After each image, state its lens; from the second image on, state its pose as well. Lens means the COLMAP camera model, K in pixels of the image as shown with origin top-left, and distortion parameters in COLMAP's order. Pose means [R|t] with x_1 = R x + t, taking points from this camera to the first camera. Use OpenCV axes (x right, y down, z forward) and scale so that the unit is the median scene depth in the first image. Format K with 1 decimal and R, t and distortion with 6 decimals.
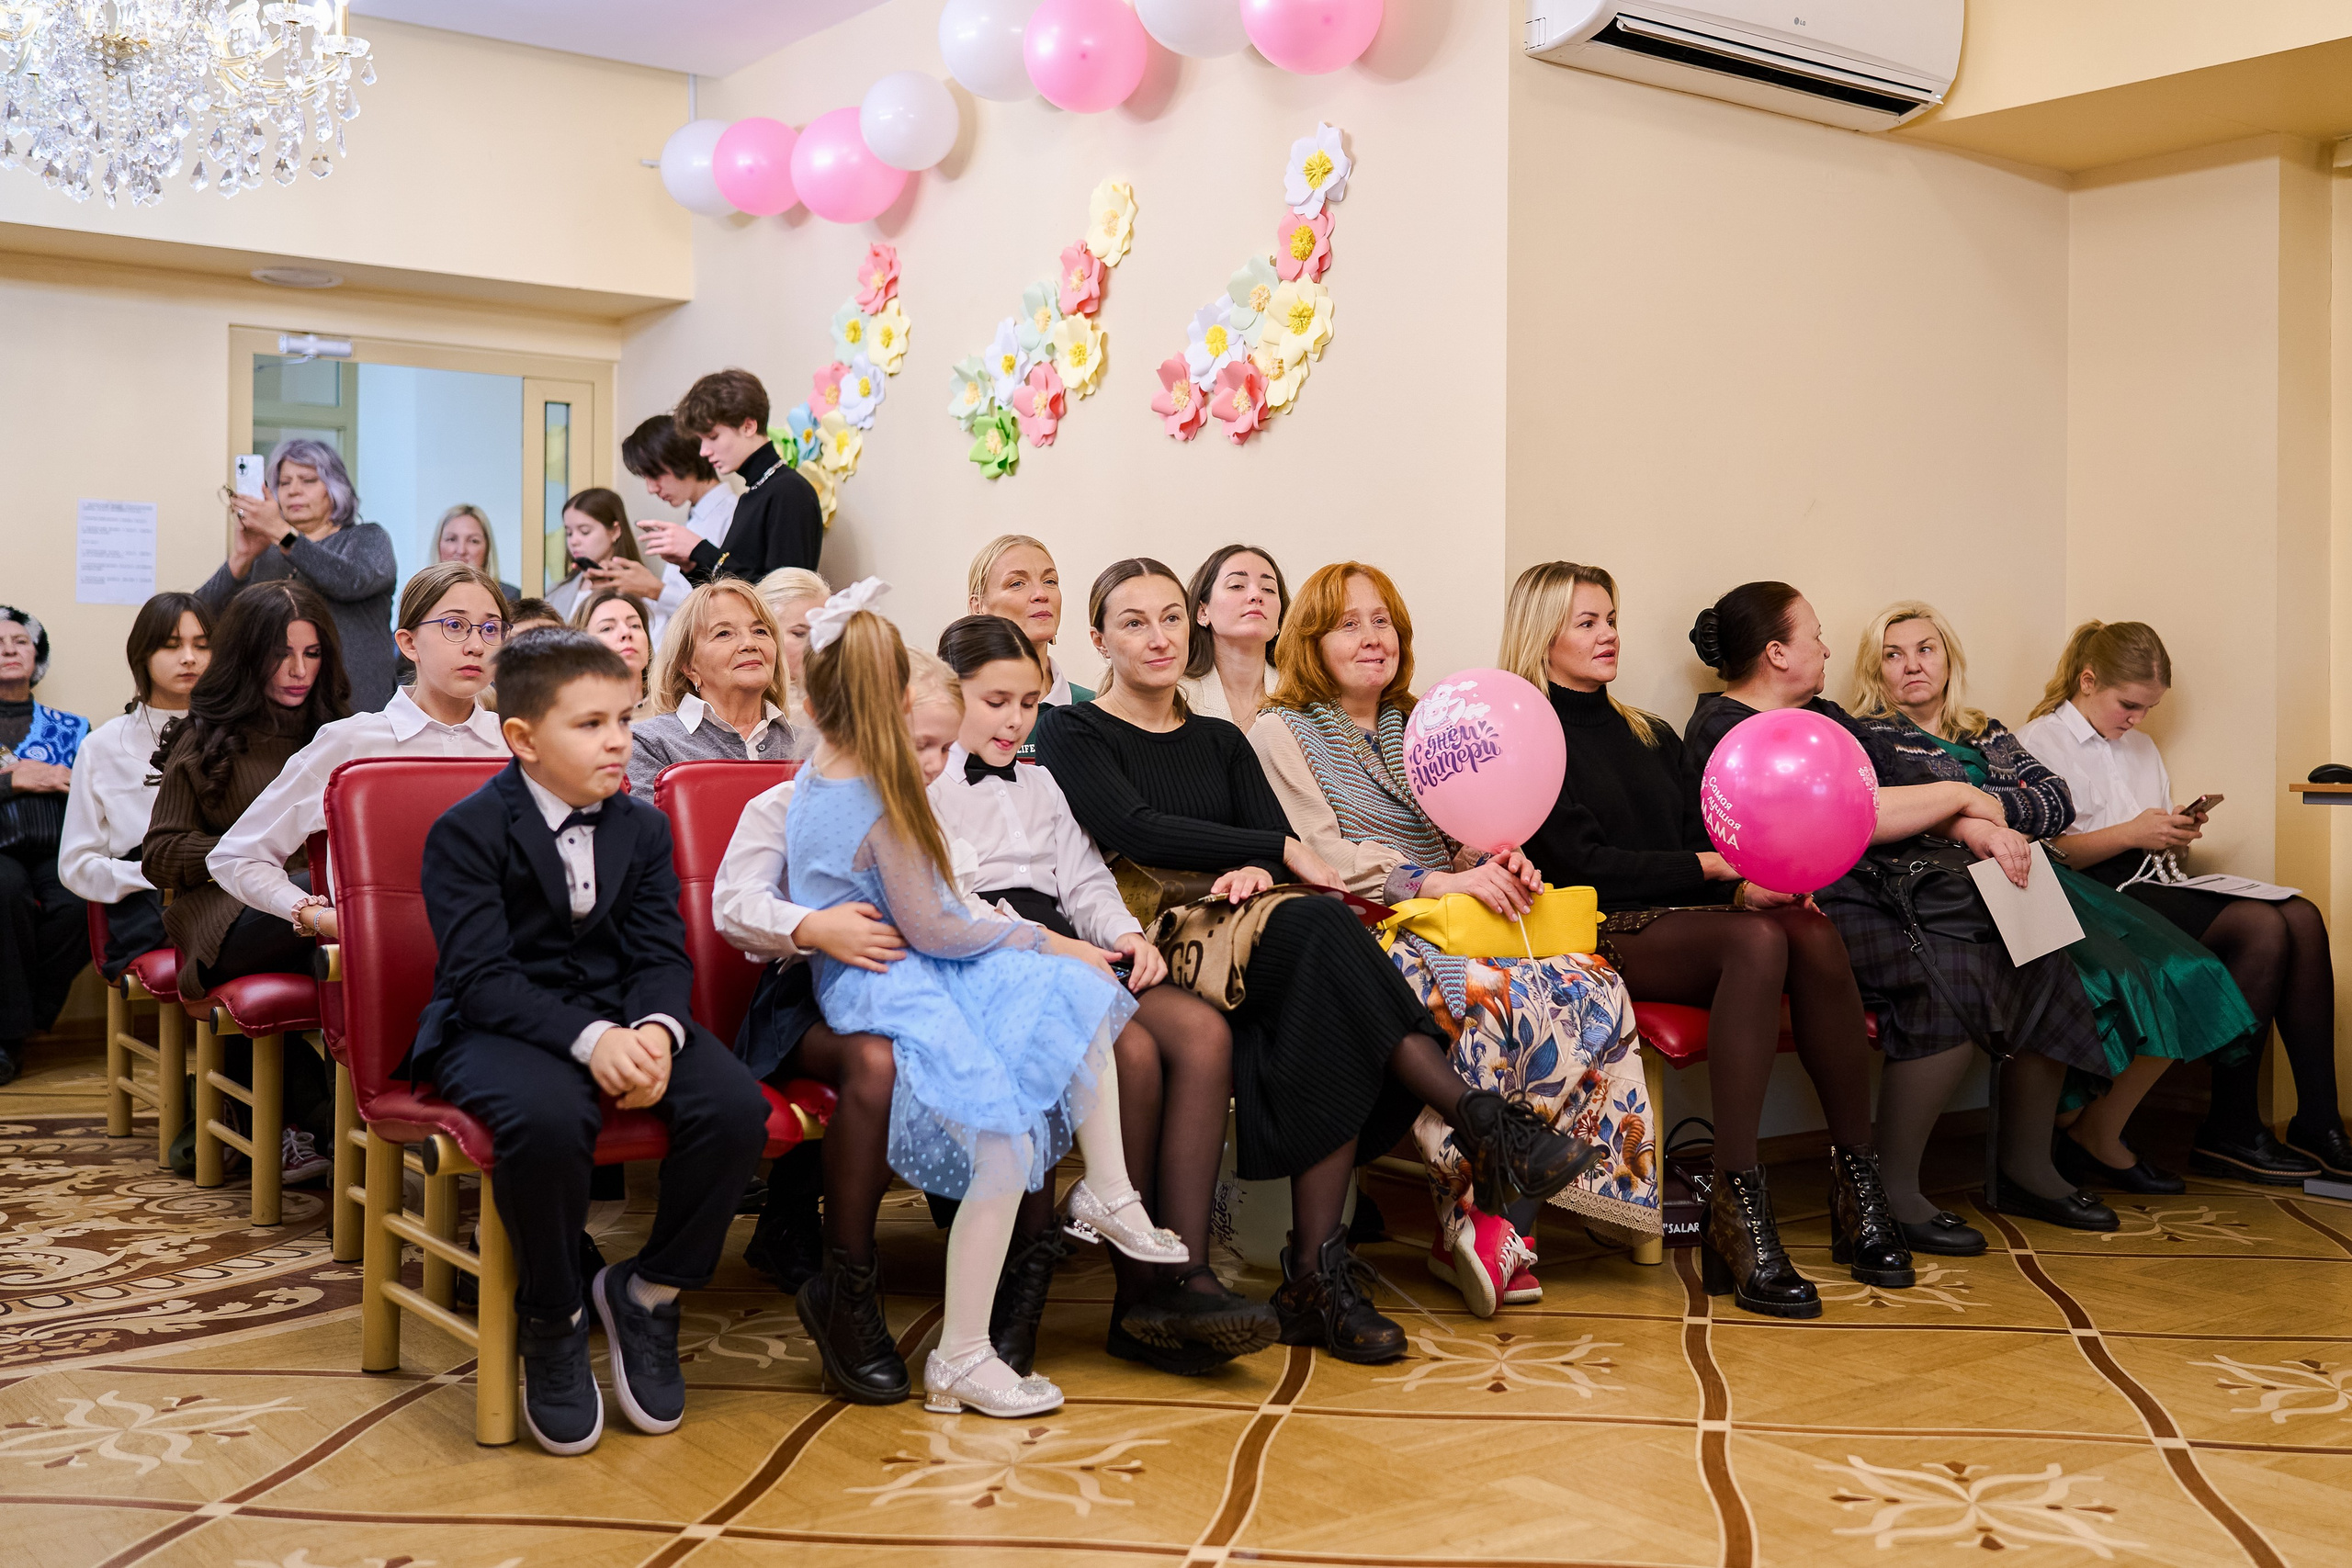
lens RADIAL K [[2539.5, 0, 1176.0], [0, 2539.5, 784.0], [0, 0, 1]] dist [0.003246, 0.015760]
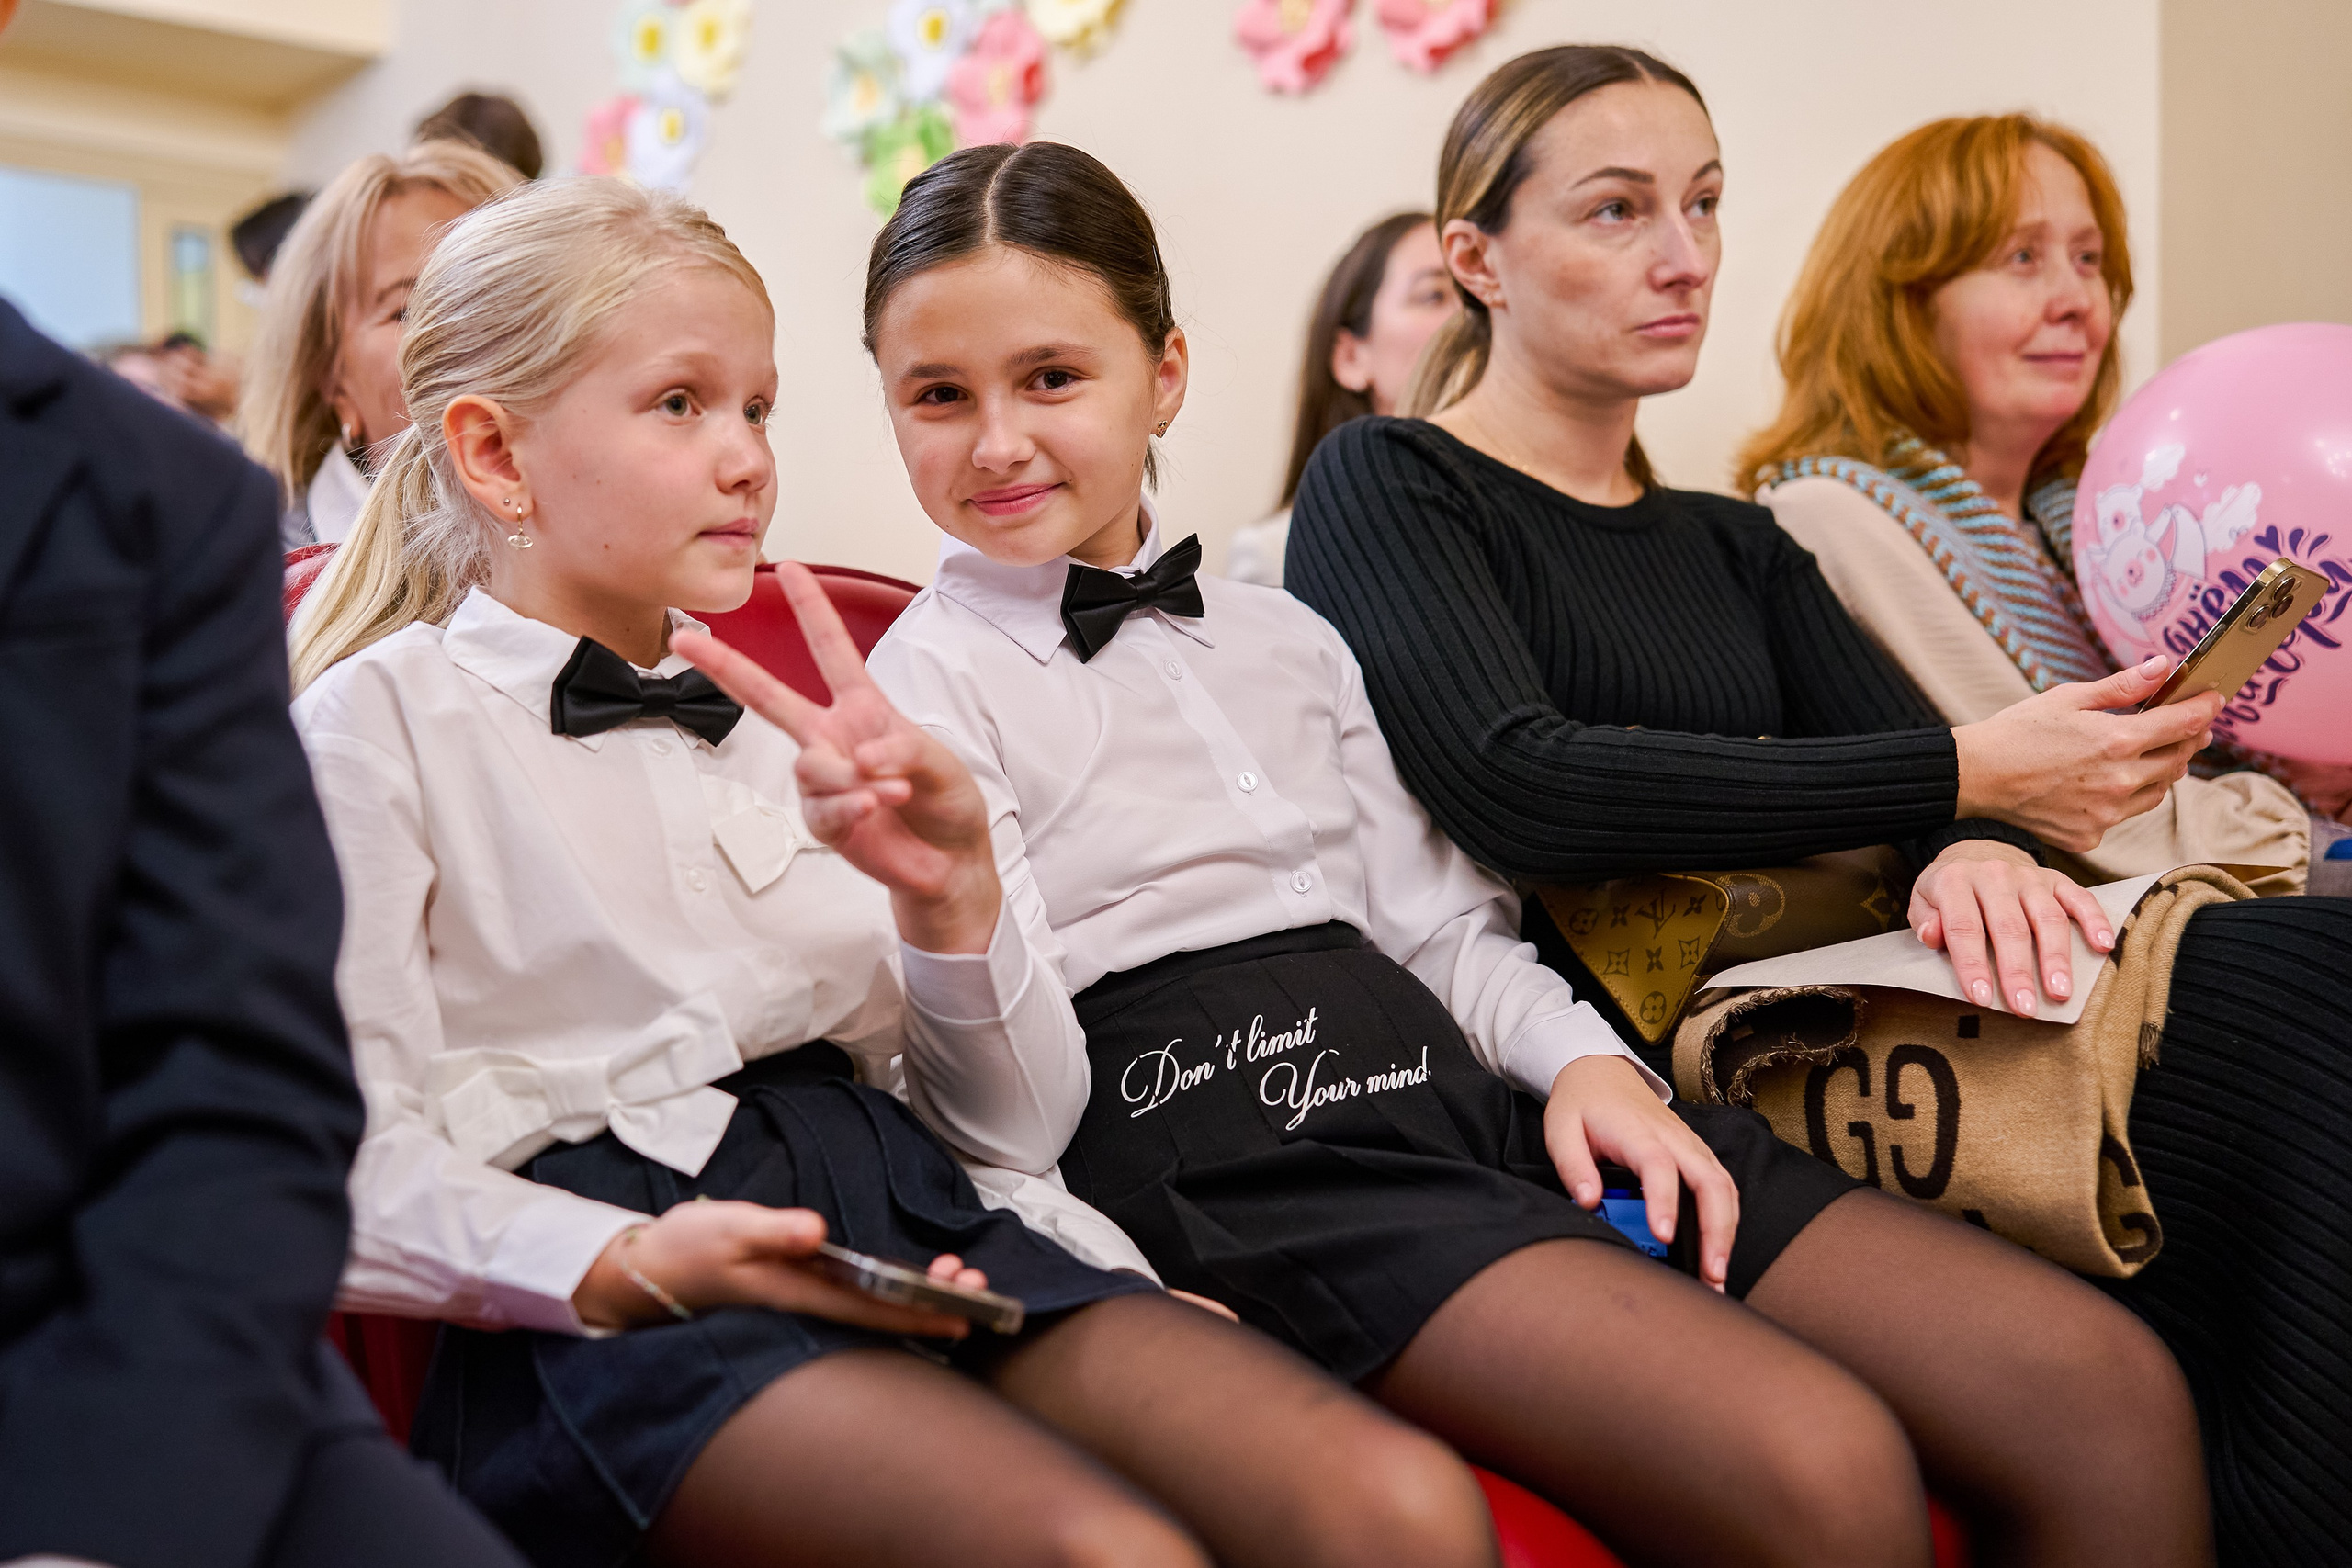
lens RADIAL K [[2539.5, 0, 1176.0], [0, 2539.5, 784.0], [0, 0, 1]] dist [0.003246, 0.015760]
pose [[0.994159, -0.040431, 0.100063, -0.109636], [0.041546, 0.999095, -0.009086, 0.022531], [-0.099605, 0.013190, 0.994940, 0.597598]]
